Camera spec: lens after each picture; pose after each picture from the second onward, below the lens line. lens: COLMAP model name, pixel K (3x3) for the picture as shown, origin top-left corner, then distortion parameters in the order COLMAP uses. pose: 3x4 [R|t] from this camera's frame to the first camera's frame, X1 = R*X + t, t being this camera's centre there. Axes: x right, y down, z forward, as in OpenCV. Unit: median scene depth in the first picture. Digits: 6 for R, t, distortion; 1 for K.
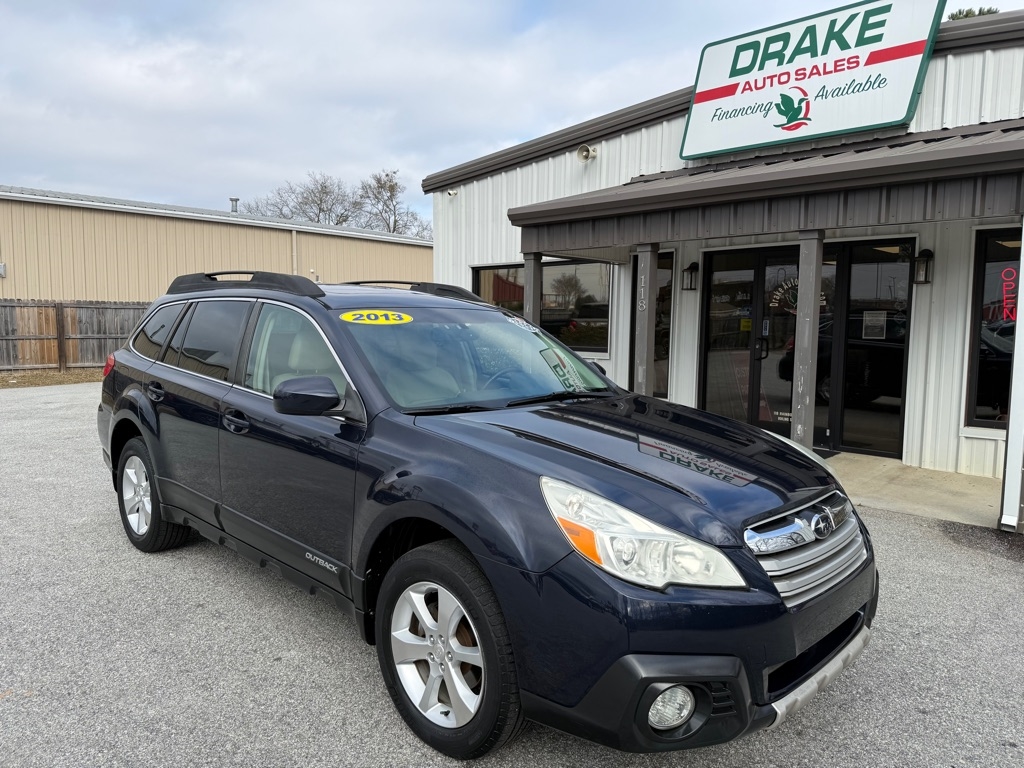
lens RADIAL K [[725.9, 0, 510.0], [0, 725.9, 392.3], [0, 0, 1]] dist [0.006764, -0.013618]
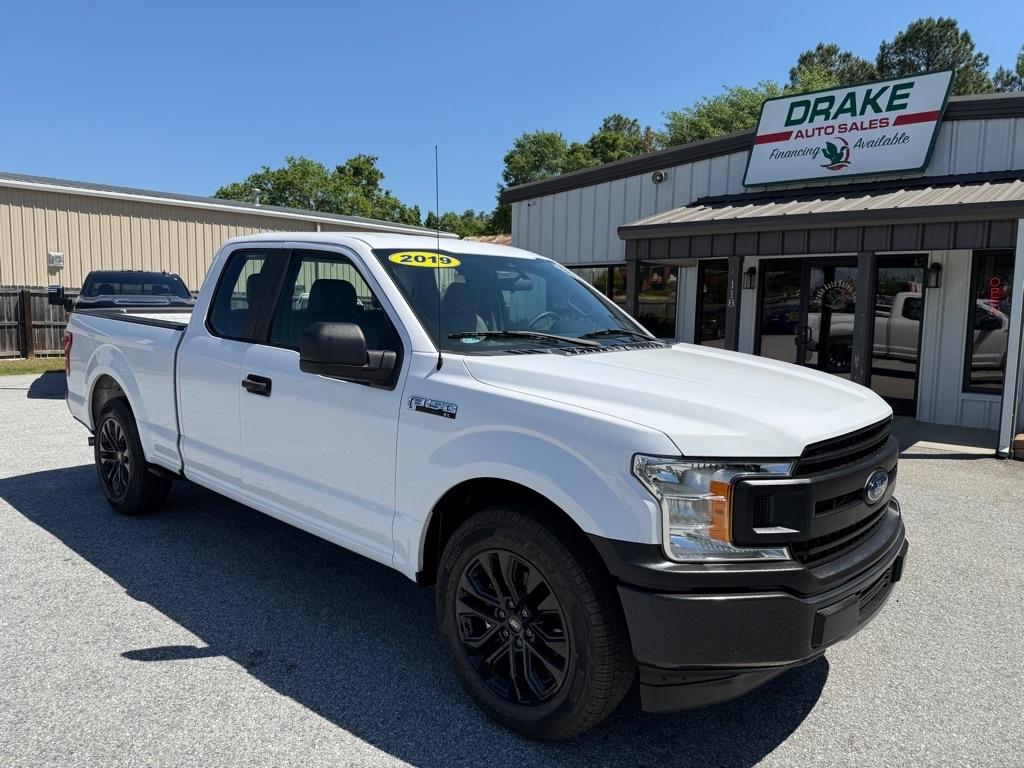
lens RADIAL K [[725.9, 0, 511.8], [0, 725.9, 393.0], [0, 0, 1]] dist [0.006764, -0.013618]
pose [[0.998289, -0.004211, 0.058322, -0.279445], [0.002941, 0.999757, 0.021845, 0.014993], [-0.058400, -0.021636, 0.998059, -0.296231]]
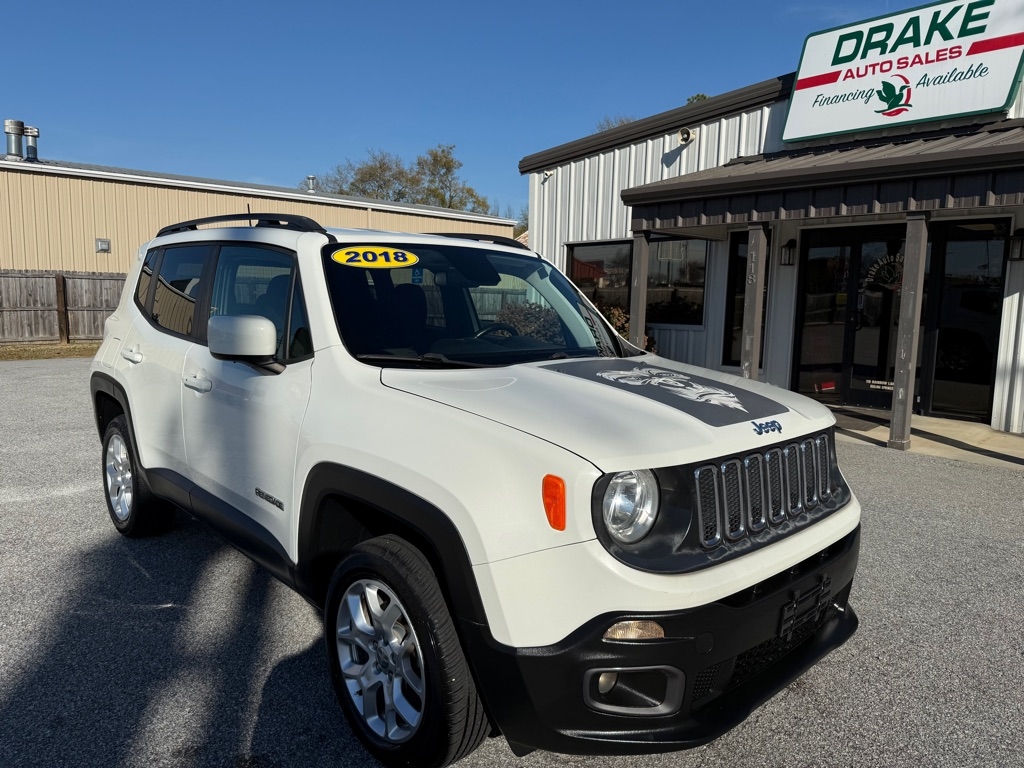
lens RADIAL K [[725.9, 0, 512.7], [0, 725.9, 394.4], [0, 0, 1]] dist [0.006764, -0.013618]
pose [[0.998163, 0.012889, -0.059198, -0.101187], [-0.010837, 0.999333, 0.034870, 0.017573], [0.059608, -0.034165, 0.997637, -0.113184]]
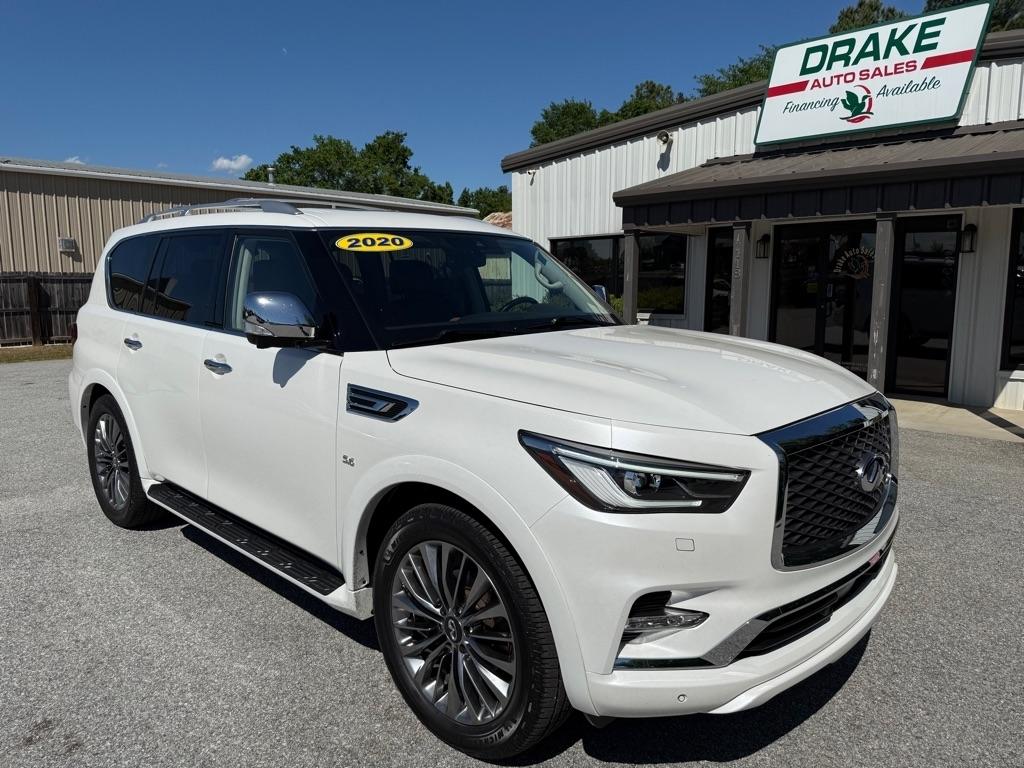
lens RADIAL K [[725.9, 0, 513.3], [0, 725.9, 392.1], [0, 0, 1]] dist [0.006764, -0.013618]
pose [[0.999820, -0.017727, 0.006722, -0.186063], [0.017359, 0.998527, 0.051407, 0.007443], [-0.007624, -0.051281, 0.998655, -0.200246]]
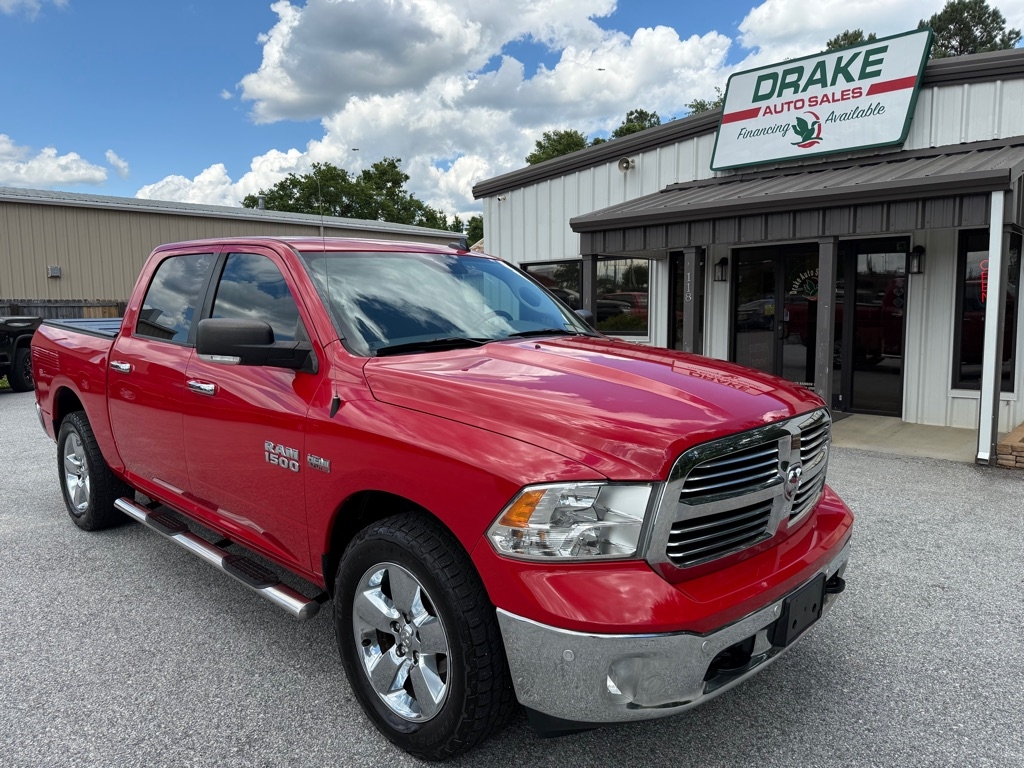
lens RADIAL K [[725.9, 0, 513.0], [0, 725.9, 392.2], [0, 0, 1]] dist [0.006764, -0.013618]
pose [[0.999630, -0.026663, 0.005428, -0.116130], [0.026541, 0.999416, 0.021522, 0.005776], [-0.005999, -0.021370, 0.999754, -0.210711]]
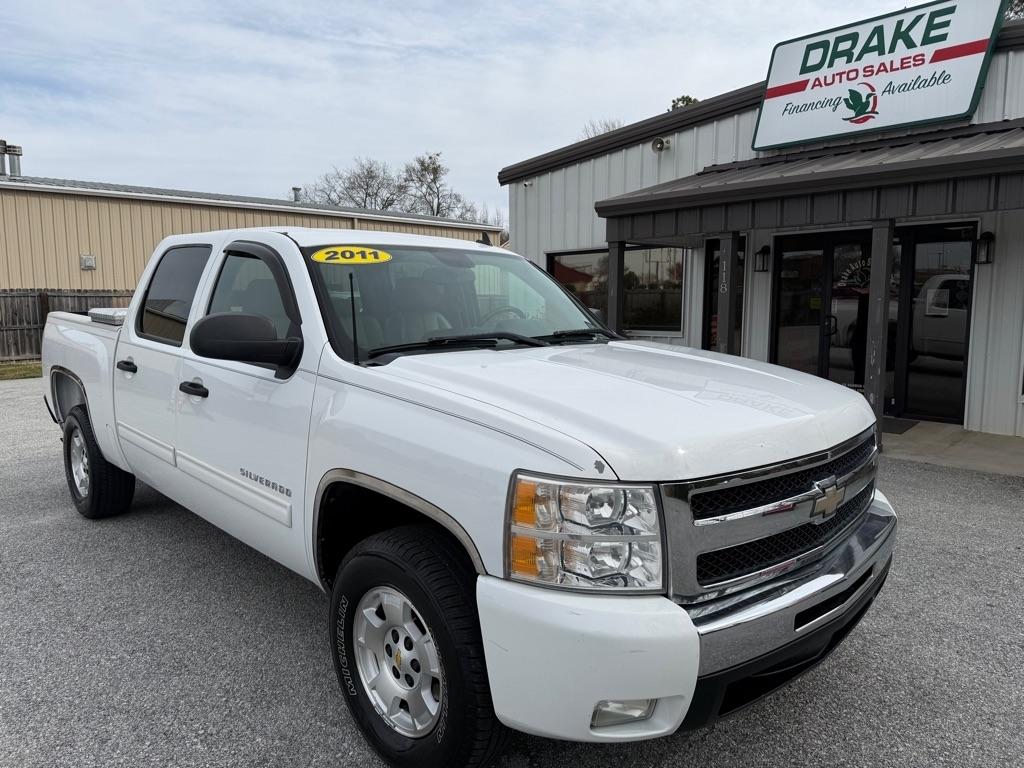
lens RADIAL K [[725.9, 0, 512.3], [0, 725.9, 393.7], [0, 0, 1]] dist [0.006764, -0.013618]
pose [[0.998595, -0.011424, -0.051753, -0.078503], [0.012957, 0.999484, 0.029387, 0.003980], [0.051390, -0.030016, 0.998227, -0.120780]]
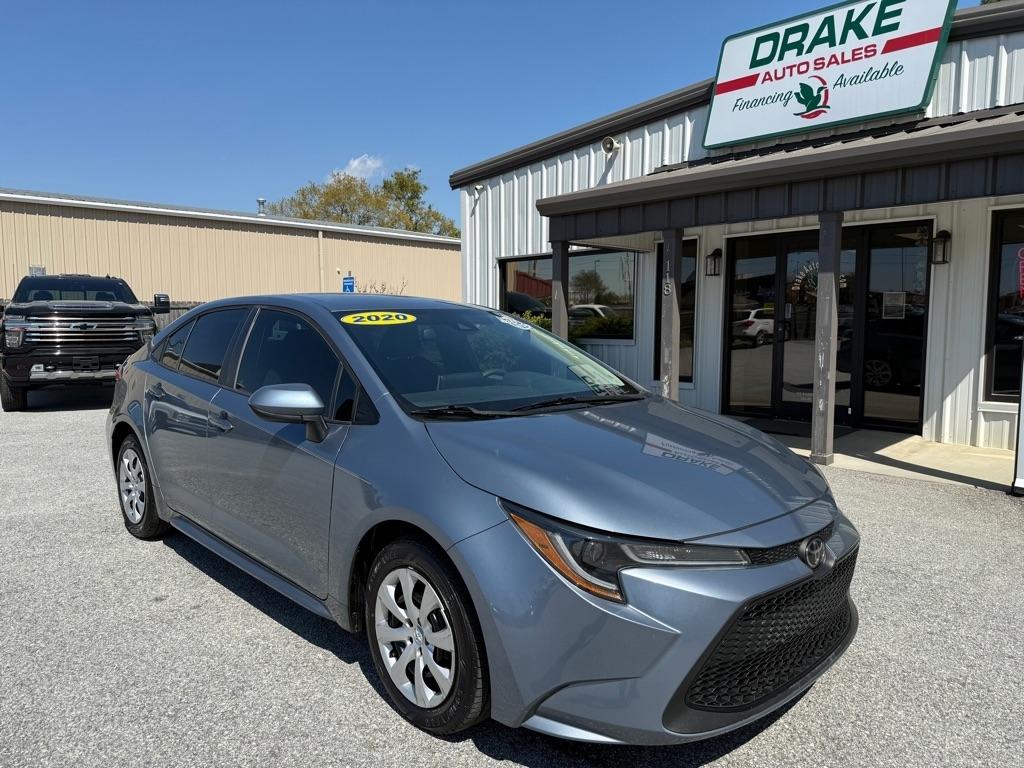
lens RADIAL K [[725.9, 0, 510.7], [0, 725.9, 395.6], [0, 0, 1]] dist [0.006764, -0.013618]
pose [[0.999524, -0.011604, -0.028590, -0.014197], [0.011779, 0.999913, 0.005965, 0.022539], [0.028518, -0.006299, 0.999573, -0.047169]]
